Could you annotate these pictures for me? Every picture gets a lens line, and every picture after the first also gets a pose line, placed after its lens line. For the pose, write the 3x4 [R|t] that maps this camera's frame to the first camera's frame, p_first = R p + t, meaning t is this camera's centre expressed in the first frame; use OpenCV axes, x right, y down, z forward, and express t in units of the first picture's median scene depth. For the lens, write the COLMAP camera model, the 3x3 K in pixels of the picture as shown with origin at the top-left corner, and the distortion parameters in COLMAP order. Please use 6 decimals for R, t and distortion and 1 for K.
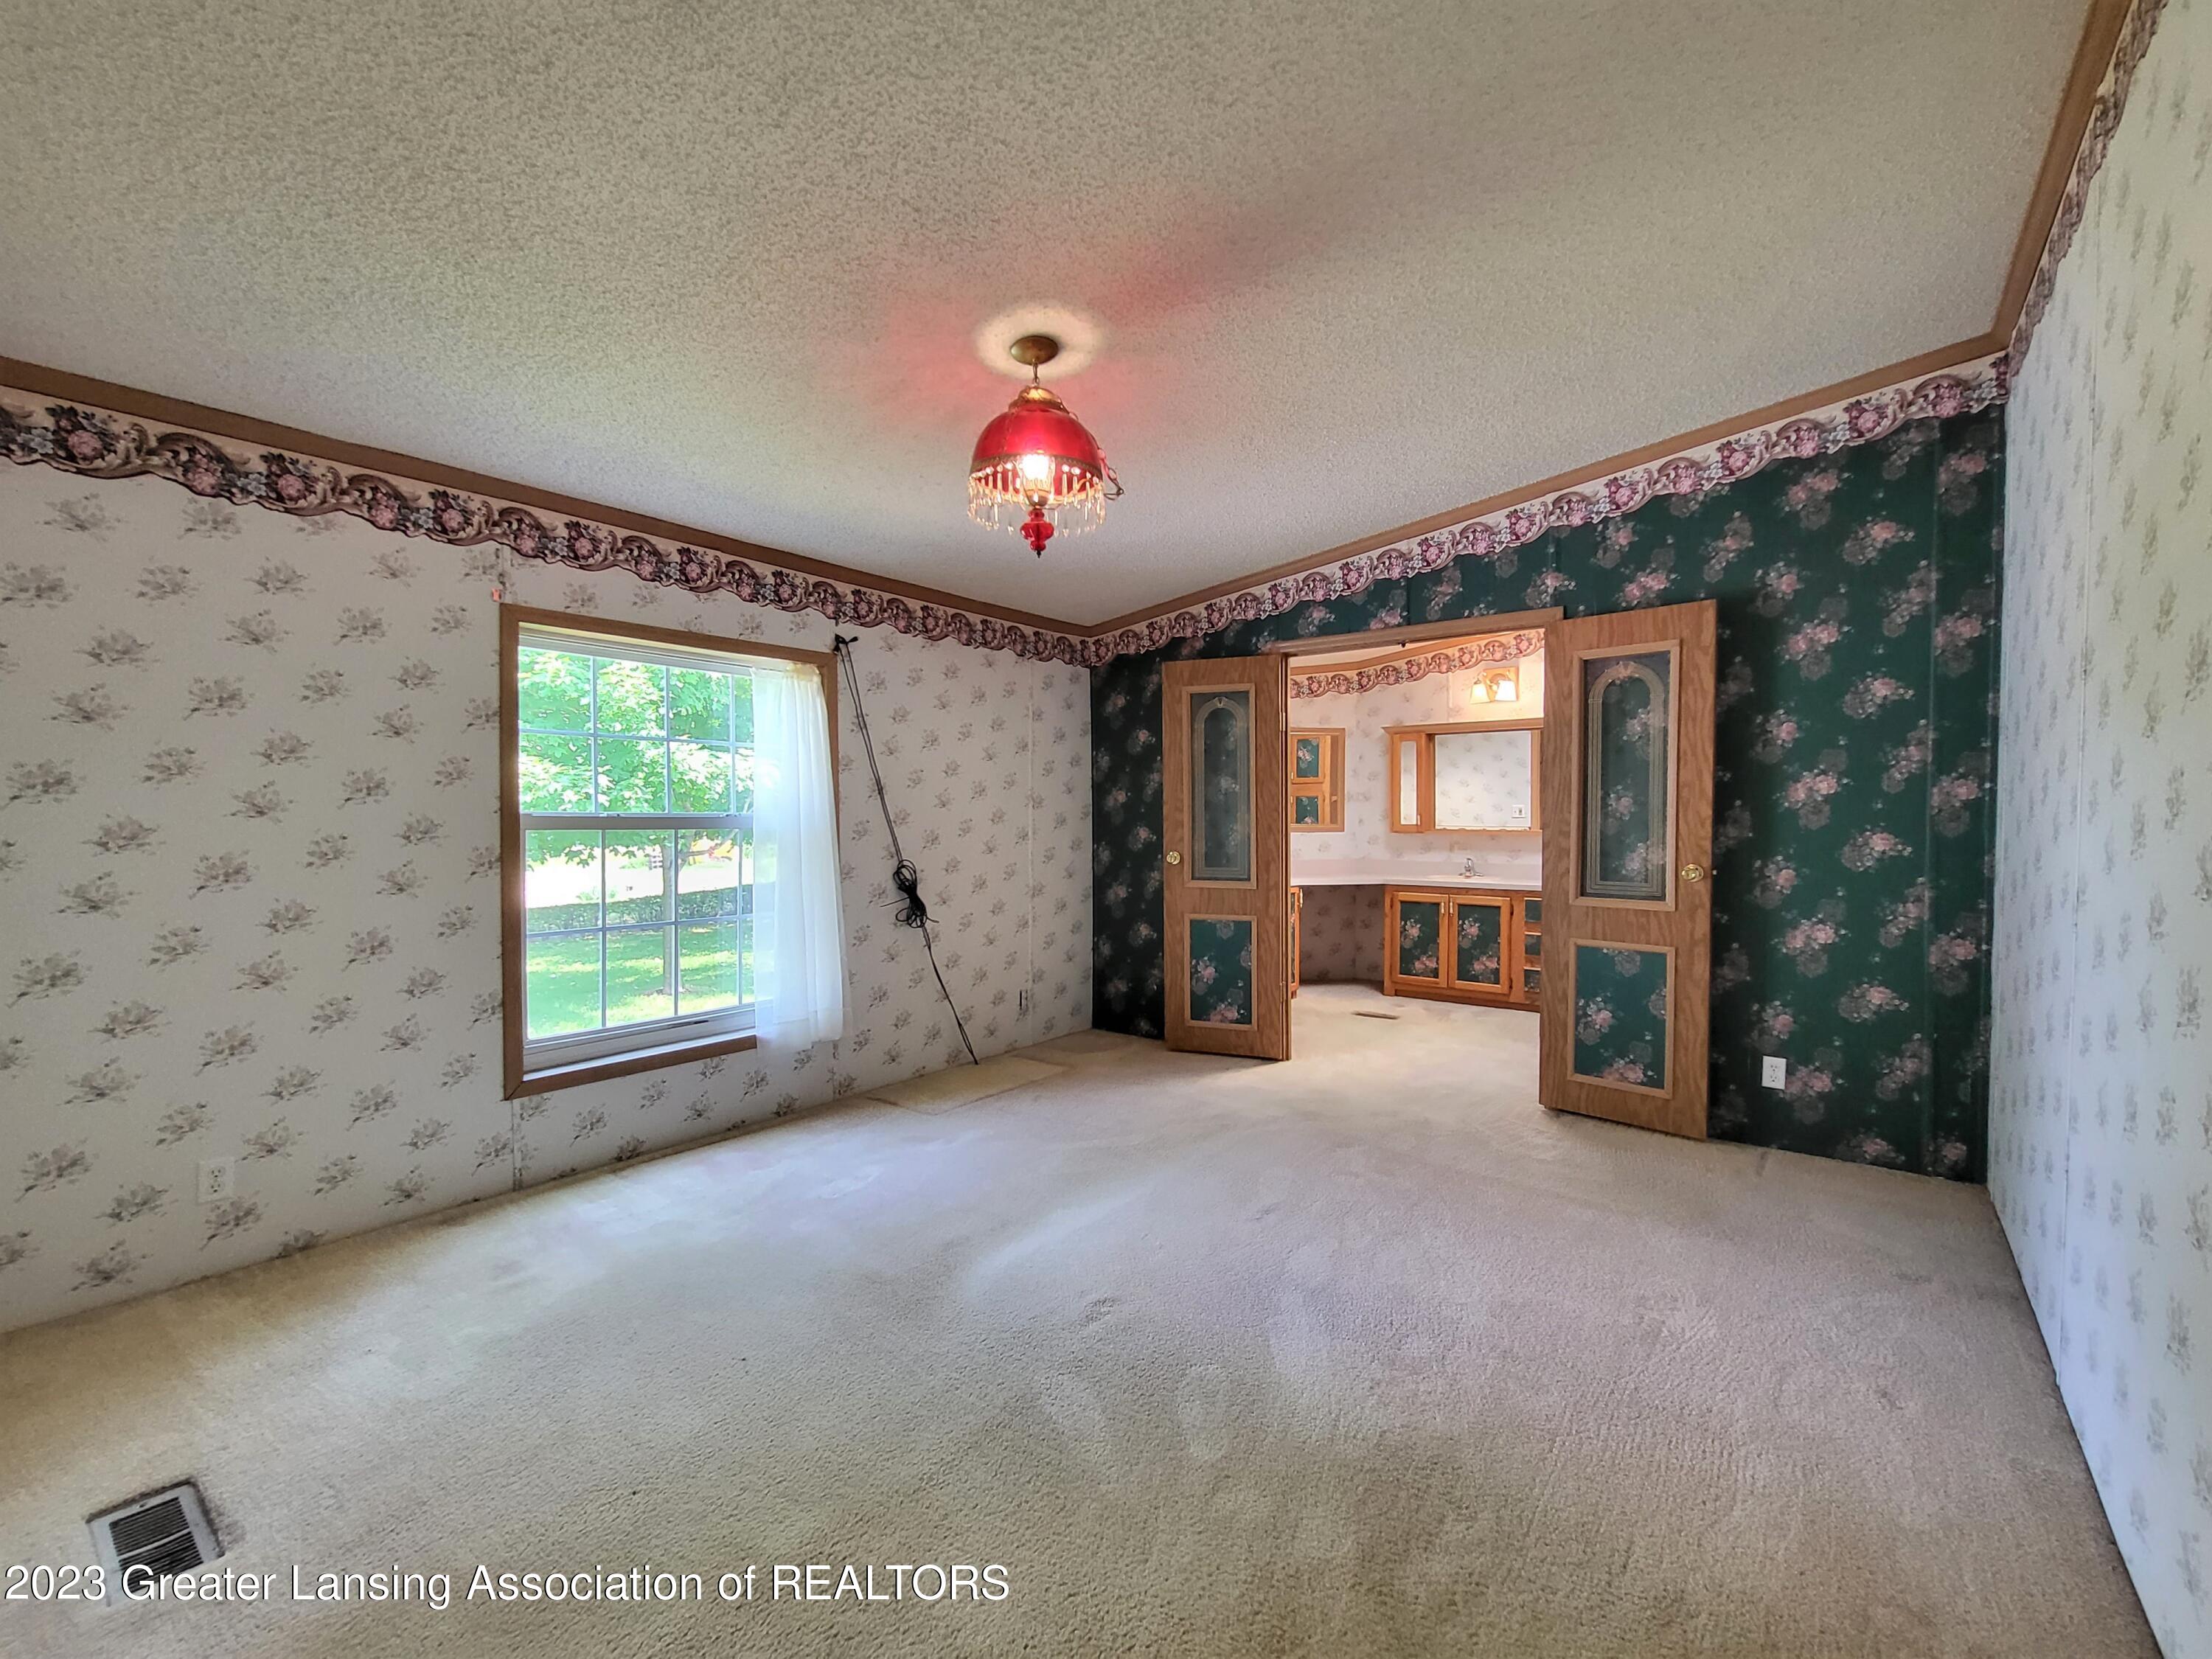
lens RADIAL K [[898.8, 0, 1110.0], [0, 898.8, 833.5], [0, 0, 1]] dist [0.000137, 0.000097]
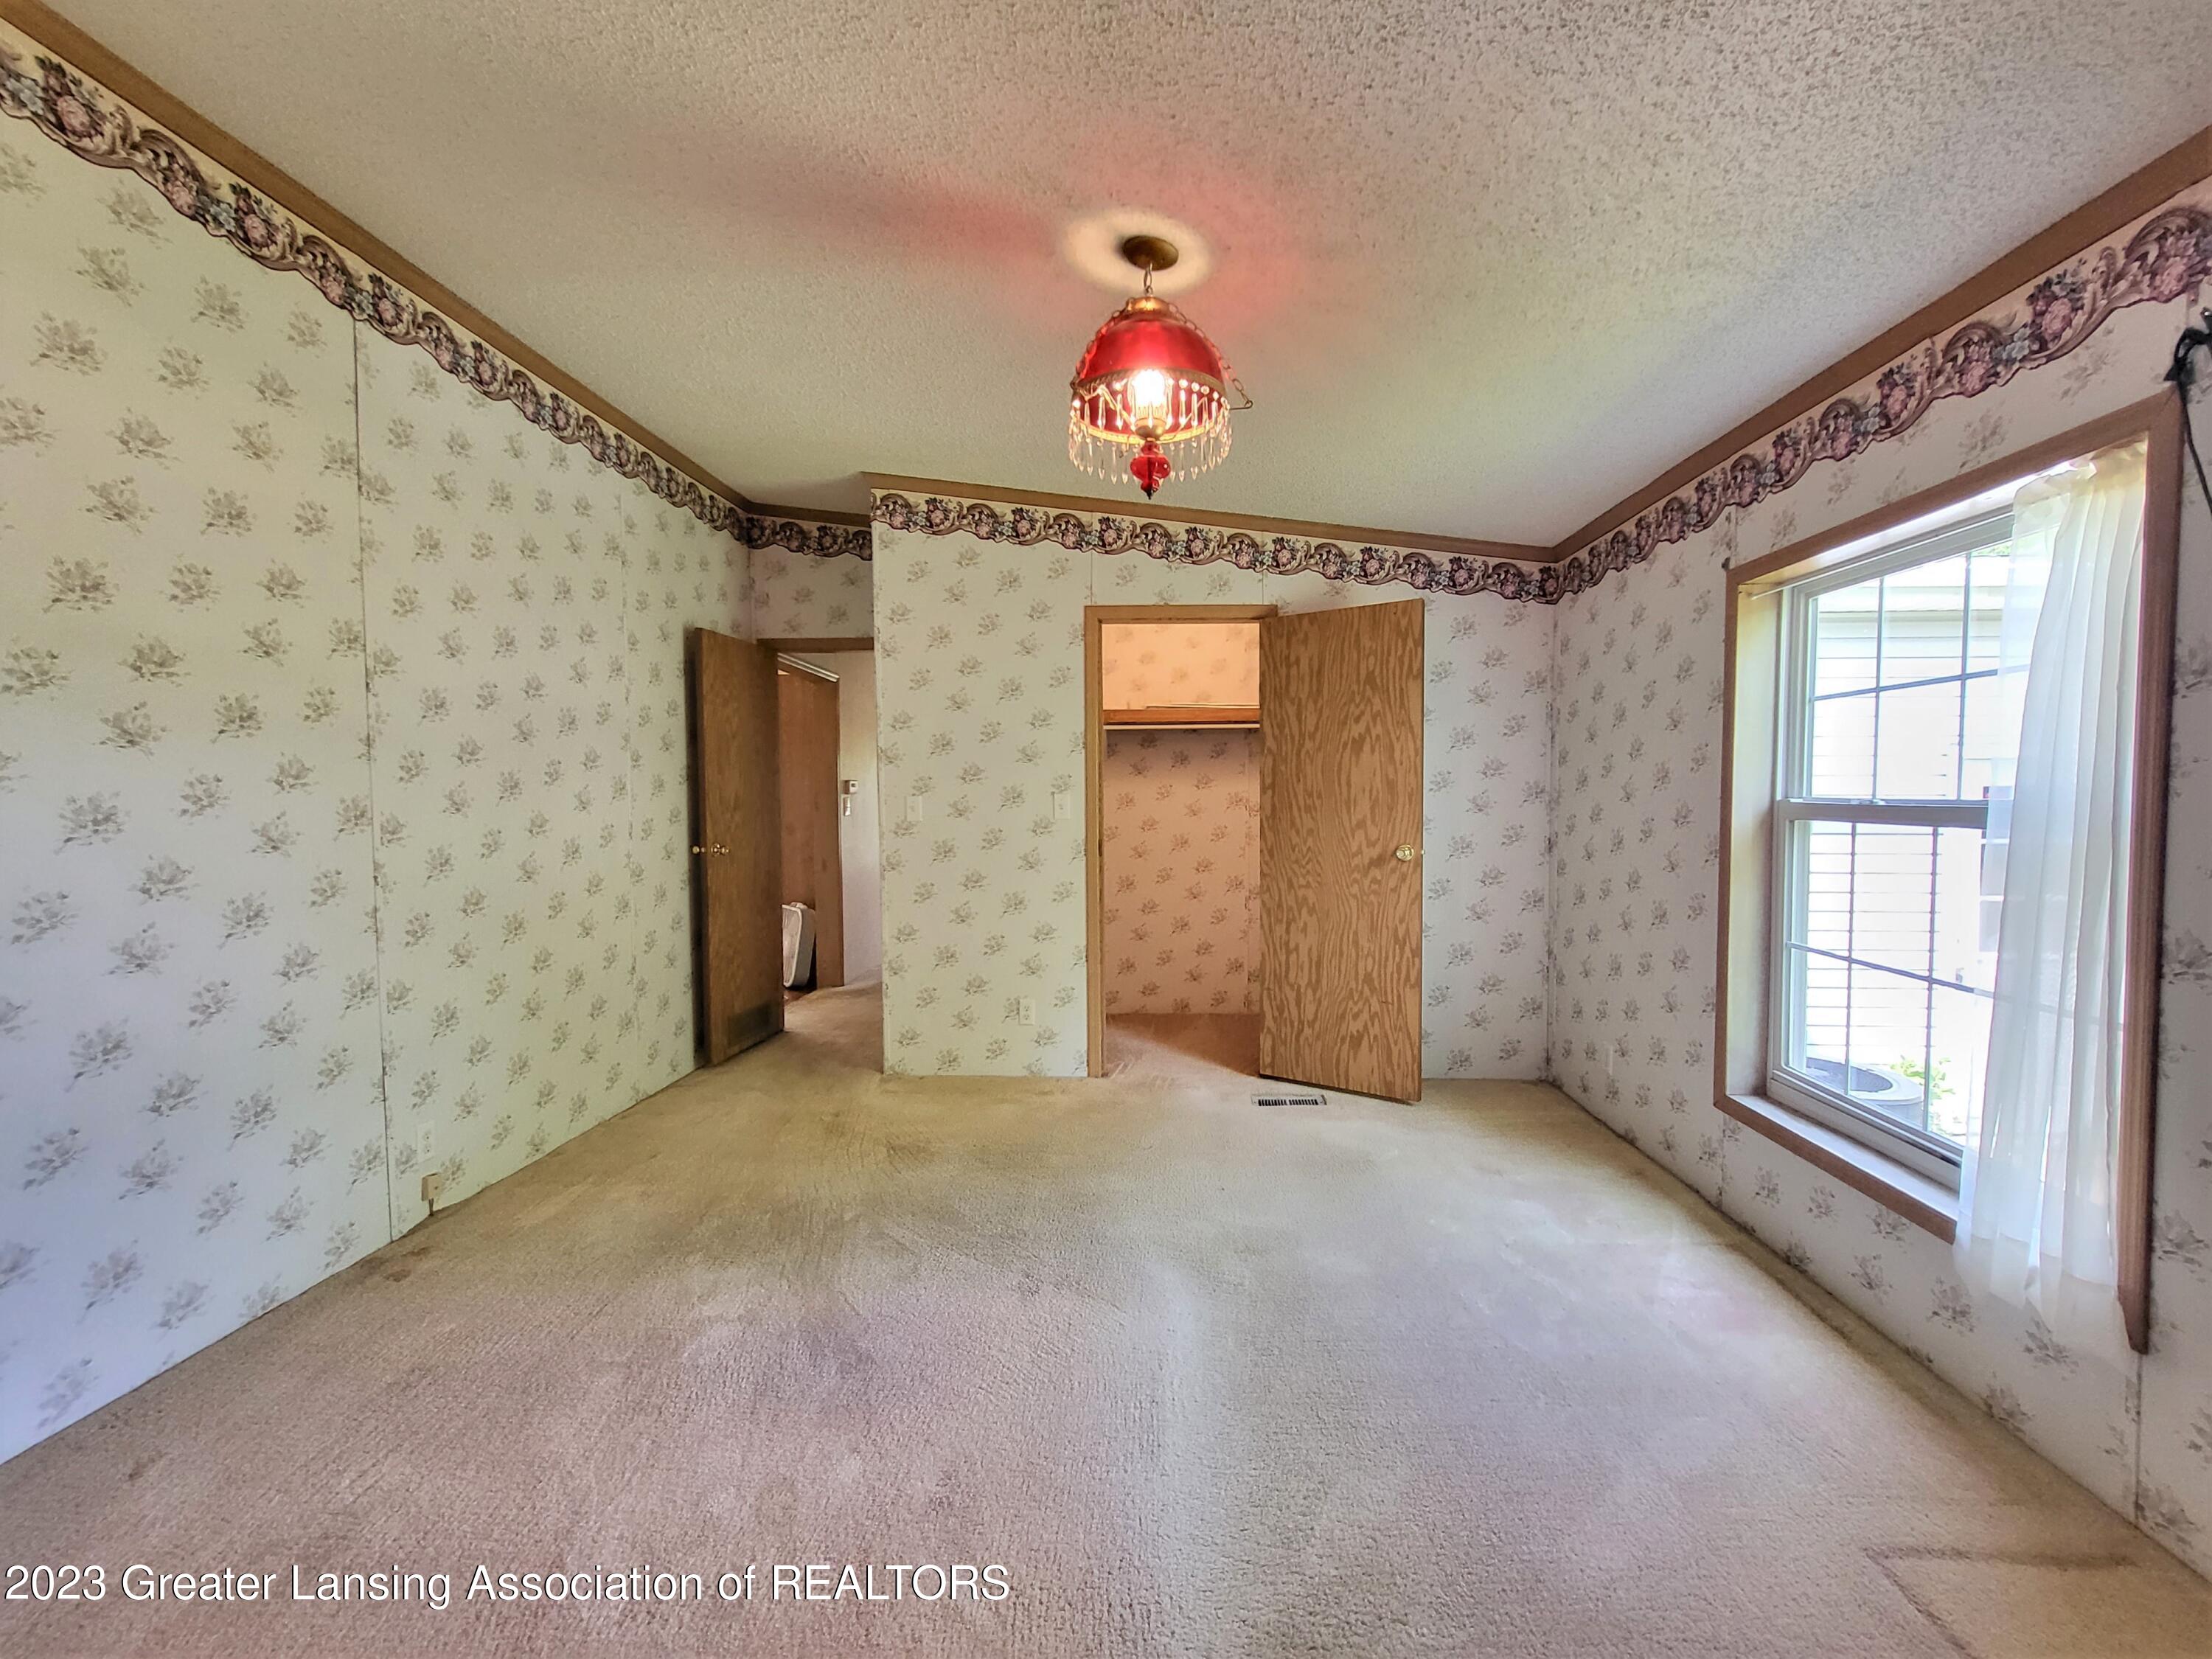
lens RADIAL K [[898.8, 0, 1110.9], [0, 898.8, 828.0], [0, 0, 1]] dist [0.000137, 0.000097]
pose [[-0.812116, 0.025274, -0.582949, 0.362849], [-0.008014, 0.998484, 0.054454, -0.036501], [0.583441, 0.048894, -0.810682, 1.324715]]
